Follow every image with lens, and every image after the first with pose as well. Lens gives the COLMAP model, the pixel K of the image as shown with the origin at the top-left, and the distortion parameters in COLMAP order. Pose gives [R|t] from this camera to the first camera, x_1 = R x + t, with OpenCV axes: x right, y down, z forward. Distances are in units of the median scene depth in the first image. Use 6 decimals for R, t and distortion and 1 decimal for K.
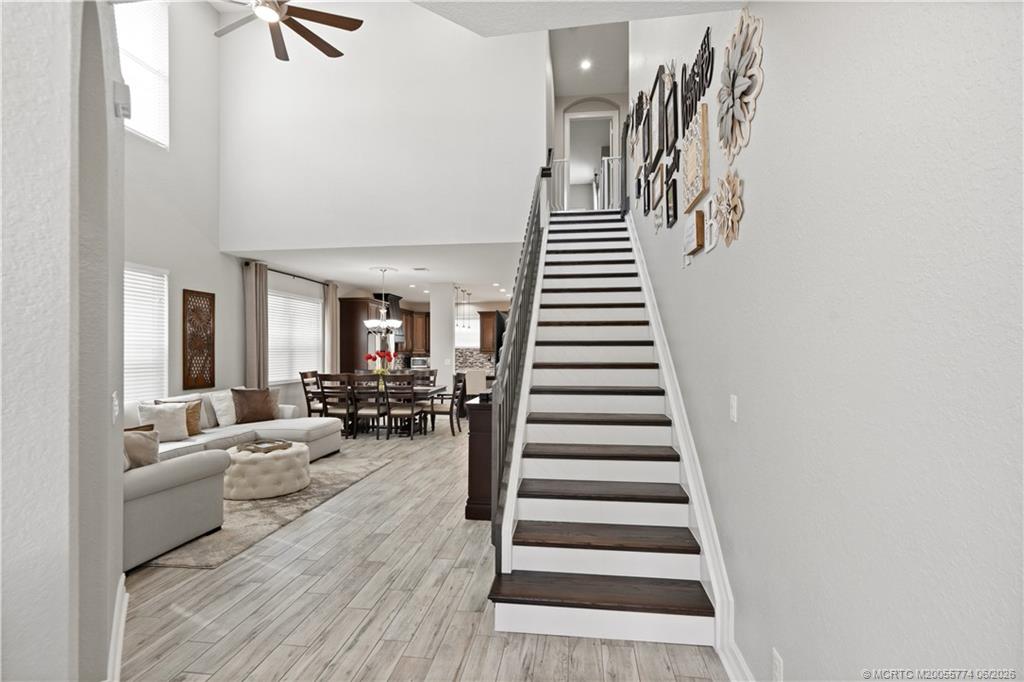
lens RADIAL K [[469.3, 0, 511.3], [0, 469.3, 348.2], [0, 0, 1]] dist [0.000005, 0.000560]
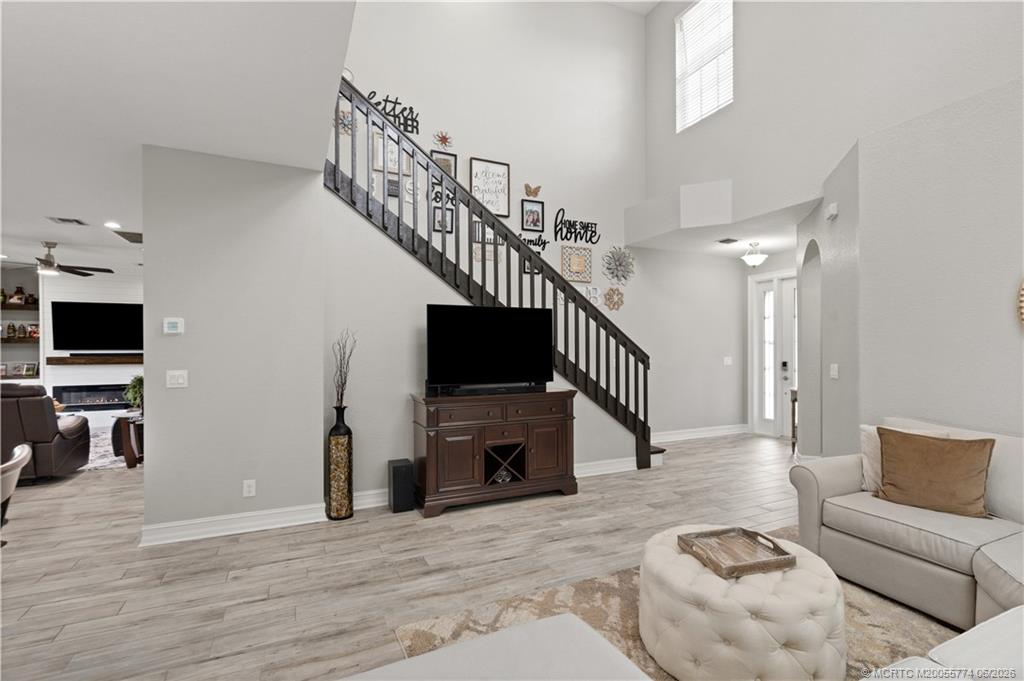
lens RADIAL K [[469.3, 0, 511.3], [0, 469.3, 347.7], [0, 0, 1]] dist [0.000005, 0.000560]
pose [[-0.538401, 0.002118, 0.842686, -0.927243], [-0.001770, 0.999992, -0.003644, 0.019258], [-0.842687, -0.003454, -0.538393, 1.679287]]
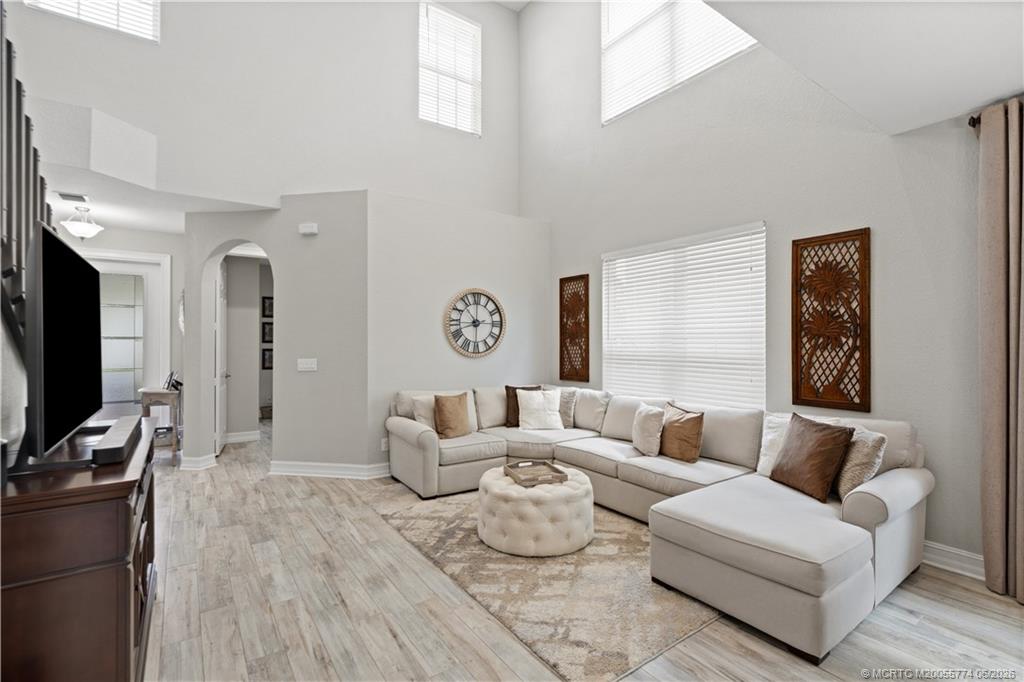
lens RADIAL K [[469.3, 0, 511.3], [0, 469.3, 348.2], [0, 0, 1]] dist [0.000005, 0.000560]
pose [[-0.735357, 0.006443, -0.677649, -0.016962], [0.001902, 0.999970, 0.007444, 0.014638], [0.677677, 0.004185, -0.735347, 1.773755]]
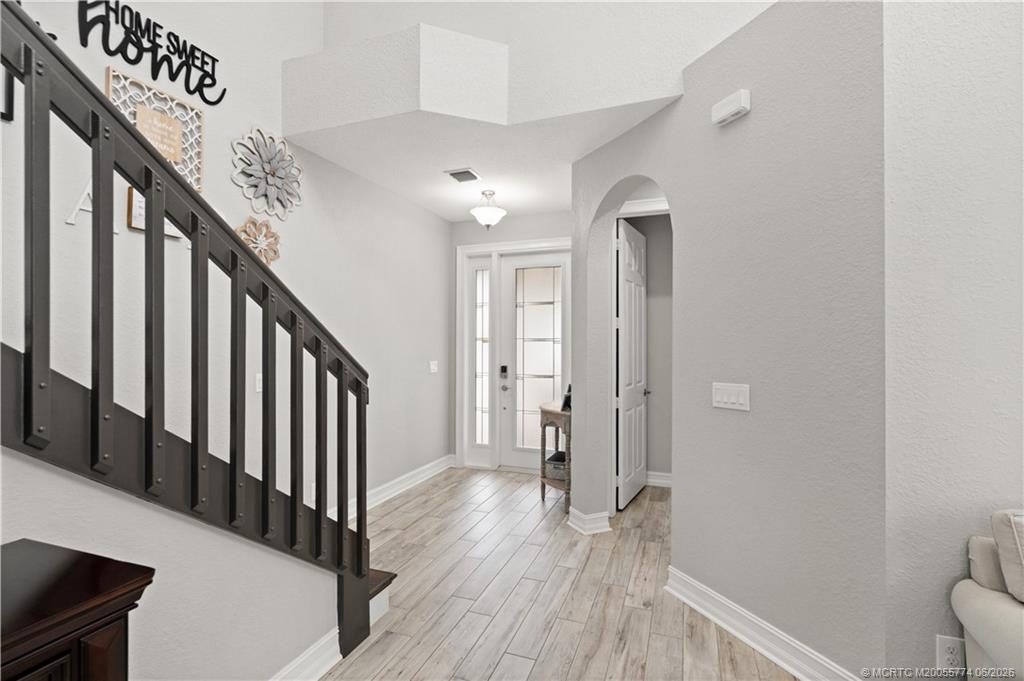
lens RADIAL K [[470.9, 0, 513.9], [0, 470.9, 340.2], [0, 0, 1]] dist [-0.000736, 0.000501]
pose [[-0.976454, 0.000367, 0.215725, -0.313222], [-0.001286, 0.999971, -0.007525, 0.002090], [-0.215722, -0.007625, -0.976425, 1.152291]]
